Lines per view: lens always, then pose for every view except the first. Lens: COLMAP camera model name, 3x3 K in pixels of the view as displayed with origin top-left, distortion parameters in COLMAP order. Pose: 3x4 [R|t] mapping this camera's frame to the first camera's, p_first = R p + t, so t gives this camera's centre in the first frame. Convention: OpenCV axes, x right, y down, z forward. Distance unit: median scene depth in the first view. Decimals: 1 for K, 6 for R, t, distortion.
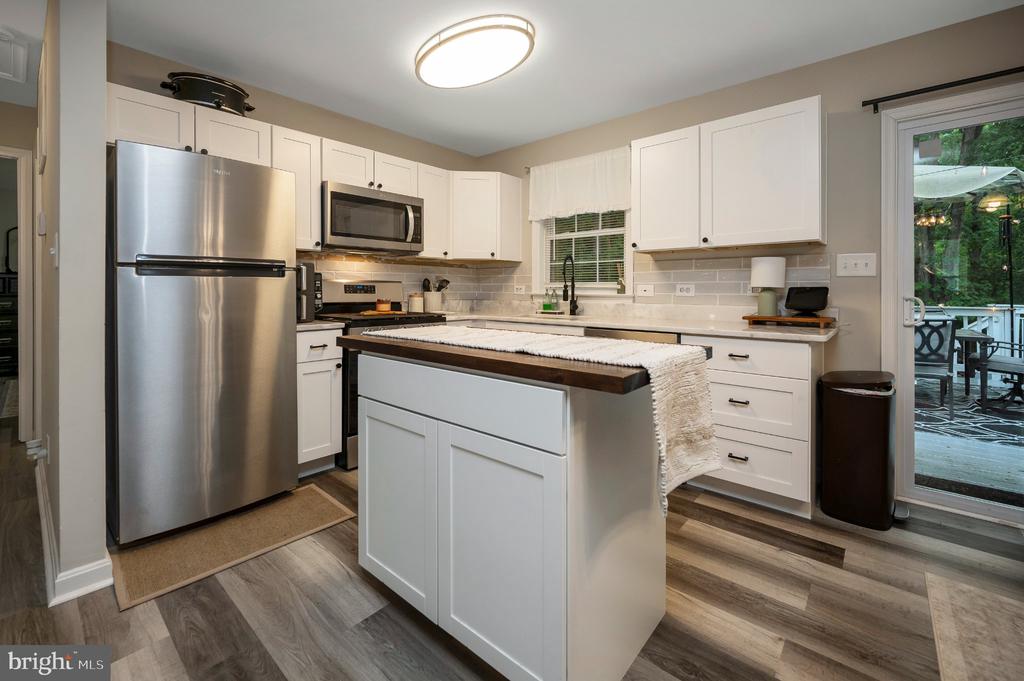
lens RADIAL K [[436.2, 0, 515.9], [0, 436.2, 316.3], [0, 0, 1]] dist [-0.001299, -0.000187]
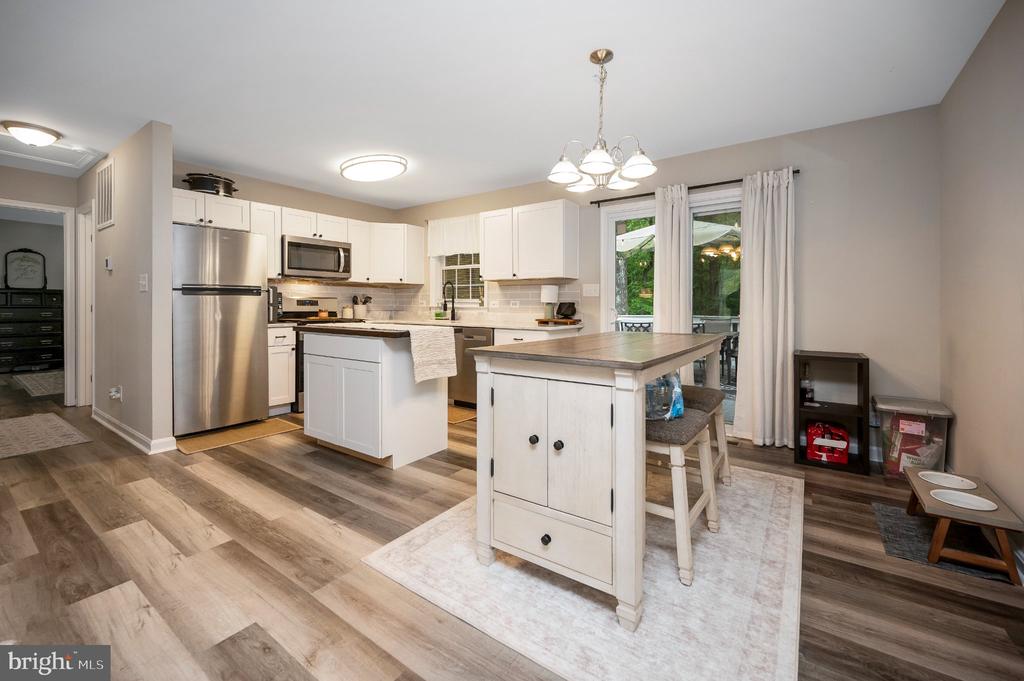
lens RADIAL K [[421.9, 0, 511.5], [0, 421.9, 328.5], [0, 0, 1]] dist [0.000553, 0.000046]
pose [[0.995423, -0.003148, 0.095516, 0.215779], [0.003384, 0.999992, -0.002308, 0.033799], [-0.095508, 0.002620, 0.995425, -0.547481]]
